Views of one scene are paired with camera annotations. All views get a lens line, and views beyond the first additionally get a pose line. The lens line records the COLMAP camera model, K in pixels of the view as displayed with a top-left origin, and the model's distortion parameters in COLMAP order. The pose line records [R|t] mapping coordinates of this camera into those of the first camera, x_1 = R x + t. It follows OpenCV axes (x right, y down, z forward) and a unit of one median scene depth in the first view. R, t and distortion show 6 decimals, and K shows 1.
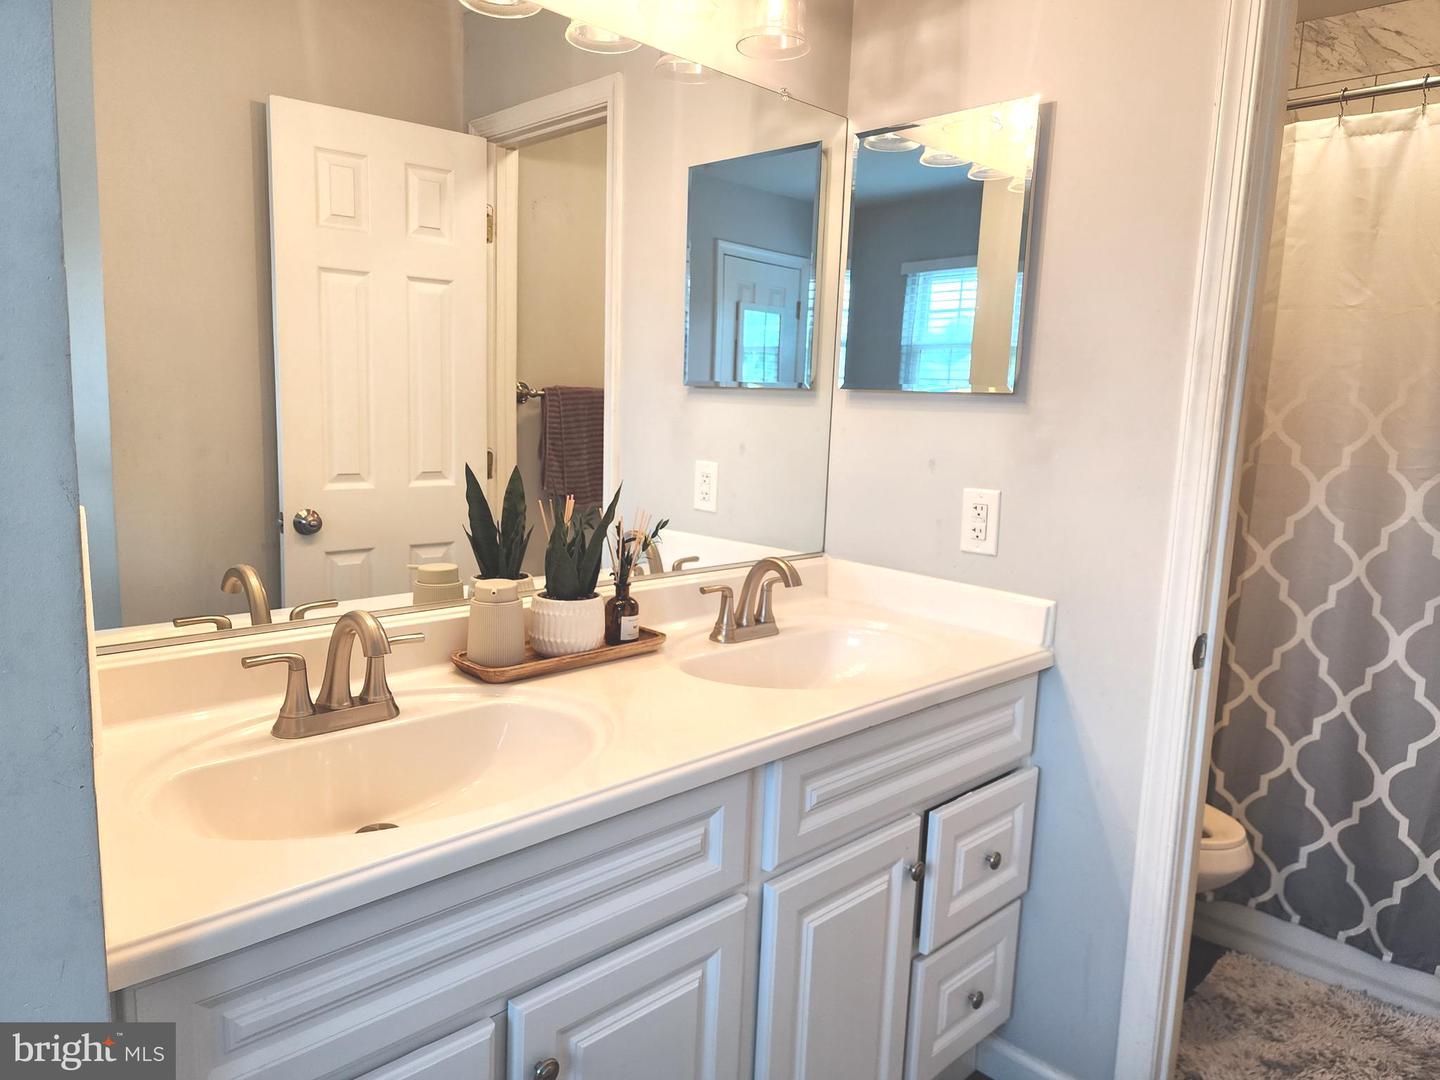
lens RADIAL K [[967.8, 0, 720.0], [0, 967.8, 540.0], [0, 0, 1]] dist [0.077025, -0.077459]
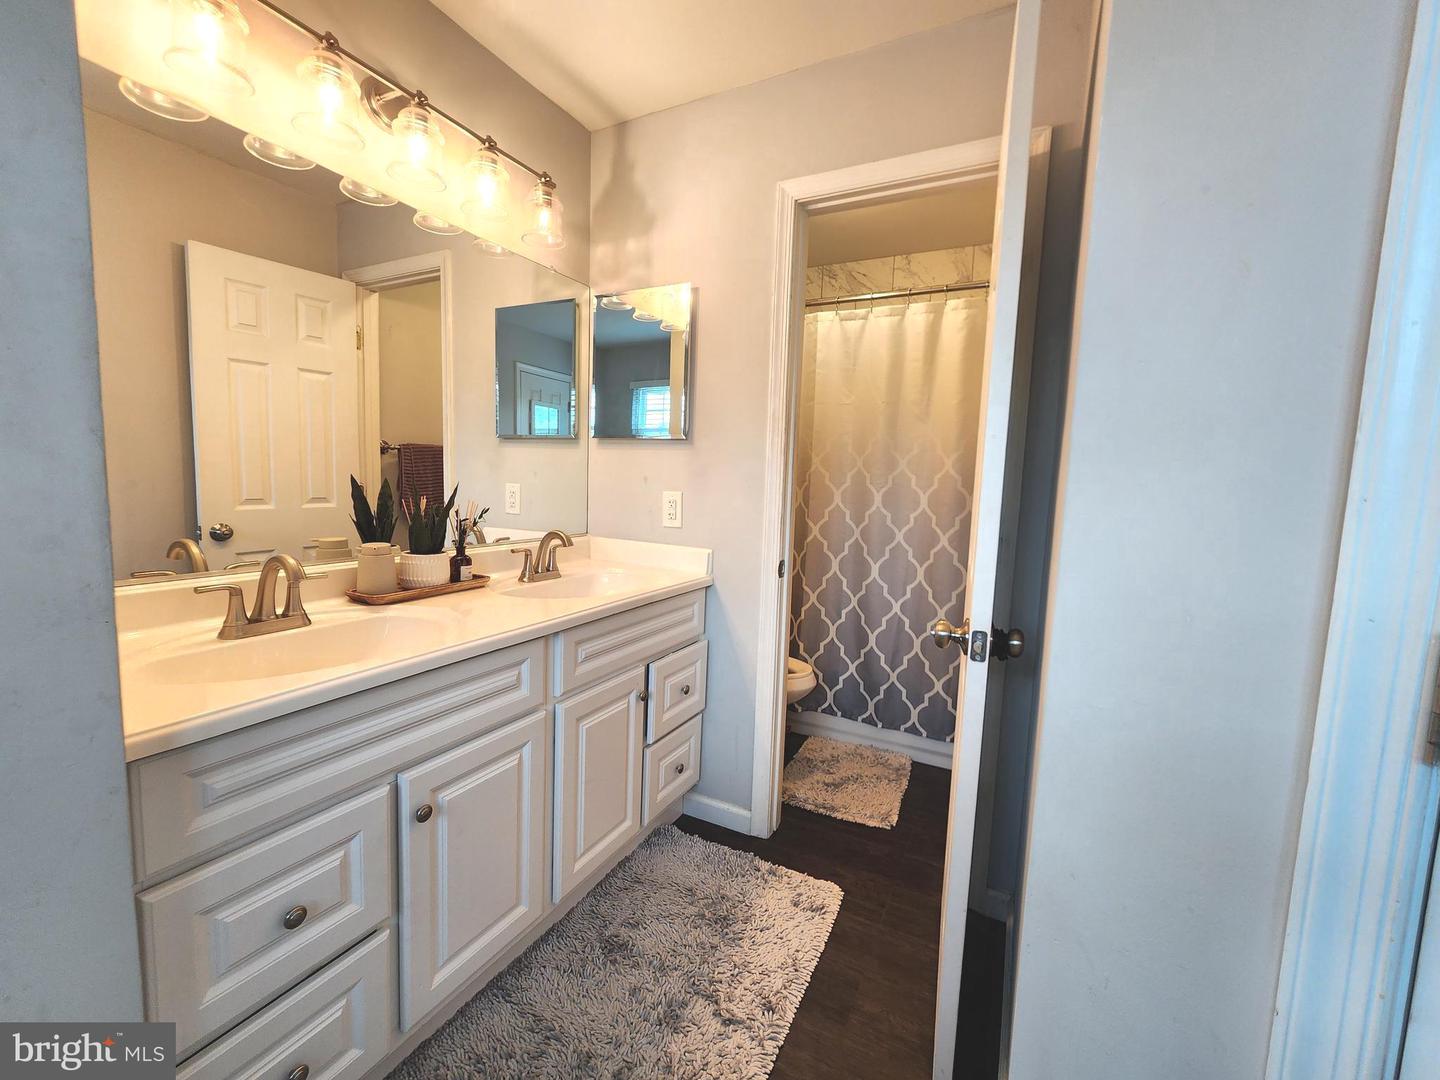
lens RADIAL K [[596.5, 0, 719.0], [0, 596.5, 534.3], [0, 0, 1]] dist [-0.000868, -0.000214]
pose [[0.949815, -0.035021, 0.310846, 0.001284], [0.047051, 0.998402, -0.031285, 0.065208], [-0.309254, 0.044340, 0.949945, -0.082898]]
